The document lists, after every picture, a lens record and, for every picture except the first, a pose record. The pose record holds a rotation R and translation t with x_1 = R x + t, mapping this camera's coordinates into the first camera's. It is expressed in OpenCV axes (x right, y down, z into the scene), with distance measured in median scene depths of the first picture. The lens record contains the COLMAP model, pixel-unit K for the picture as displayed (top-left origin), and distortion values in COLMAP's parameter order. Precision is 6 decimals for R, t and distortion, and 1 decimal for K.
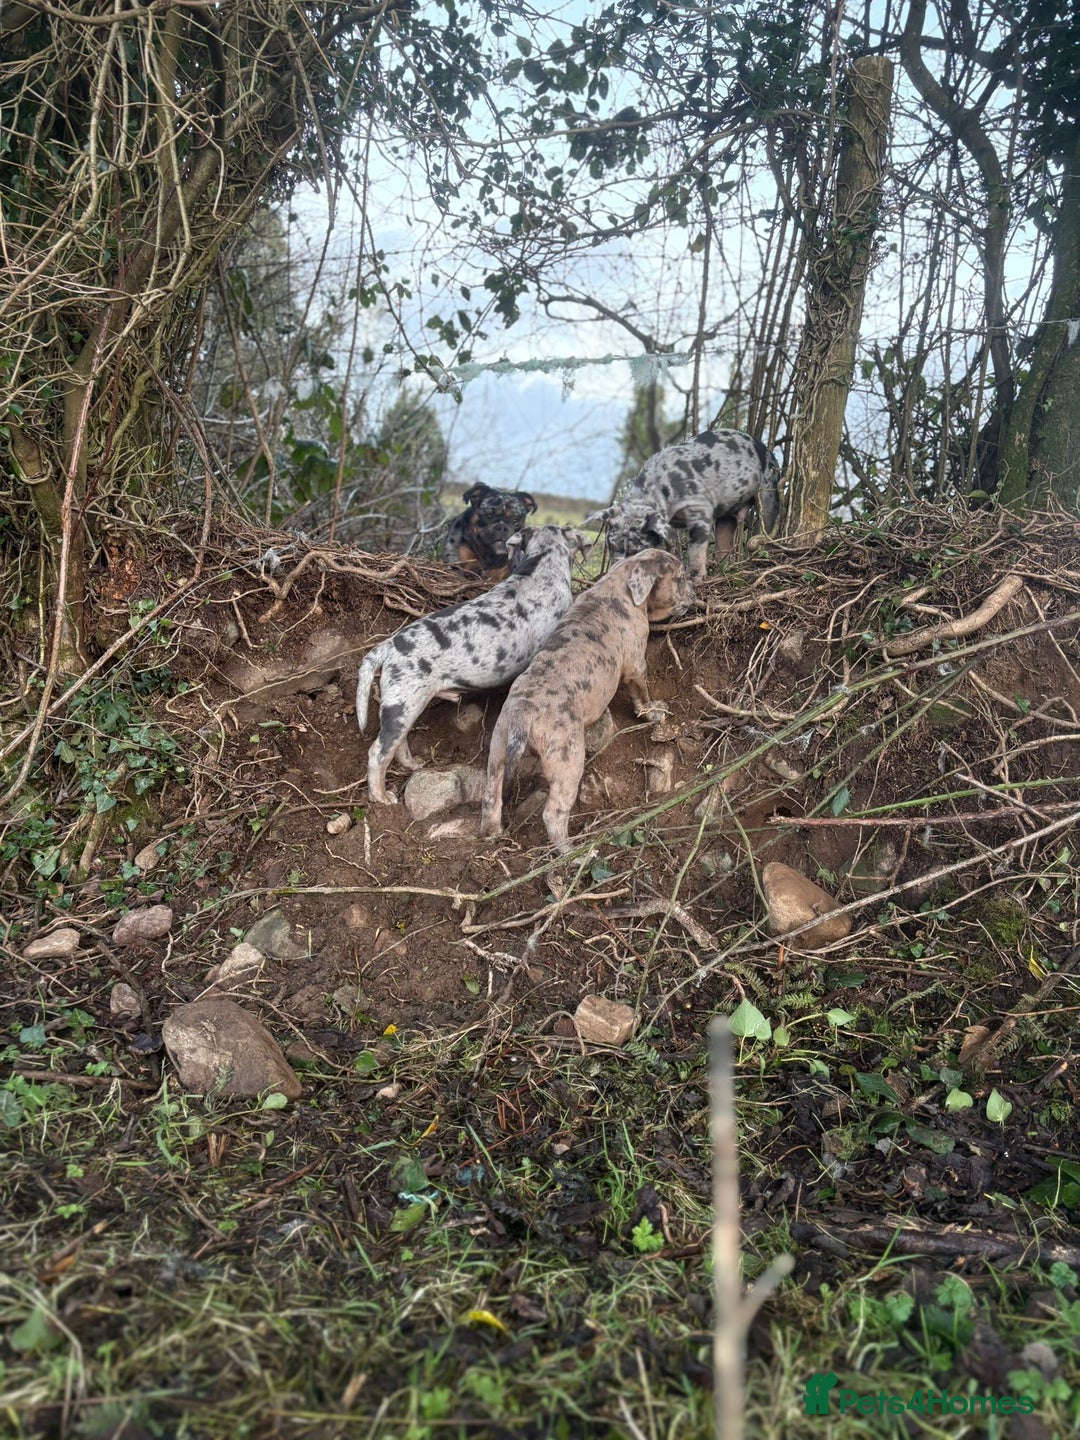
lens RADIAL K [[1070.6, 0, 537.3], [0, 1070.6, 711.1], [0, 0, 1]] dist [0.059640, -0.046757]
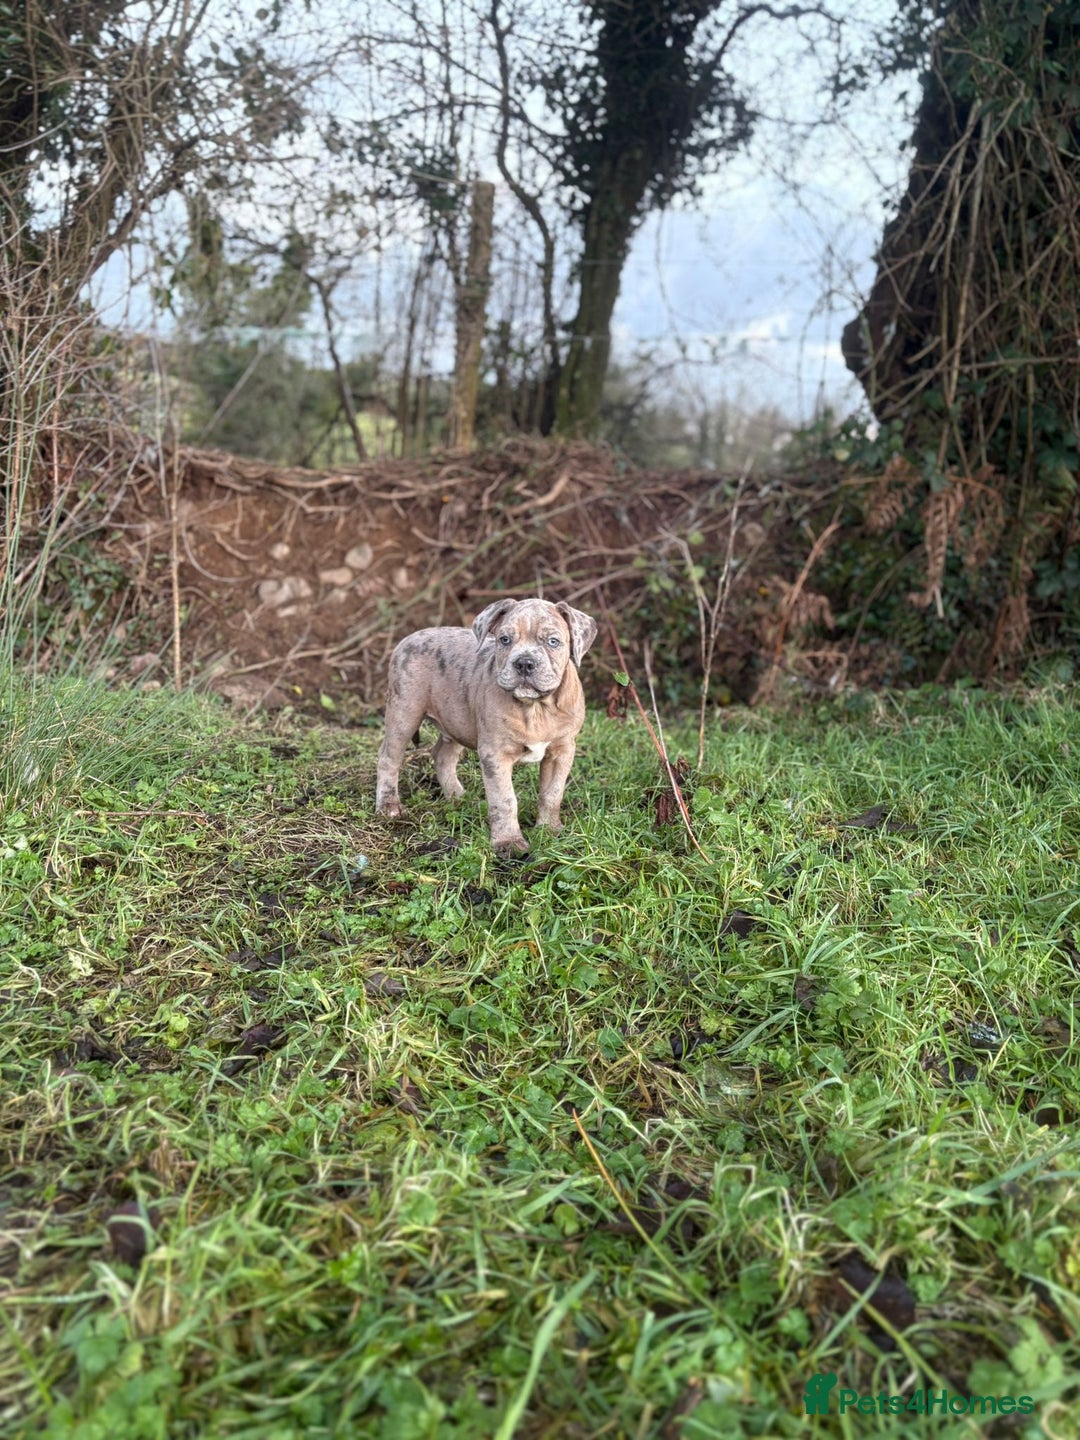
lens RADIAL K [[1070.6, 0, 537.3], [0, 1070.6, 711.1], [0, 0, 1]] dist [0.059640, -0.046757]
pose [[0.922784, -0.076102, 0.377729, -0.384363], [0.025830, 0.990314, 0.136420, 0.036962], [-0.384452, -0.116130, 0.915811, -0.842237]]
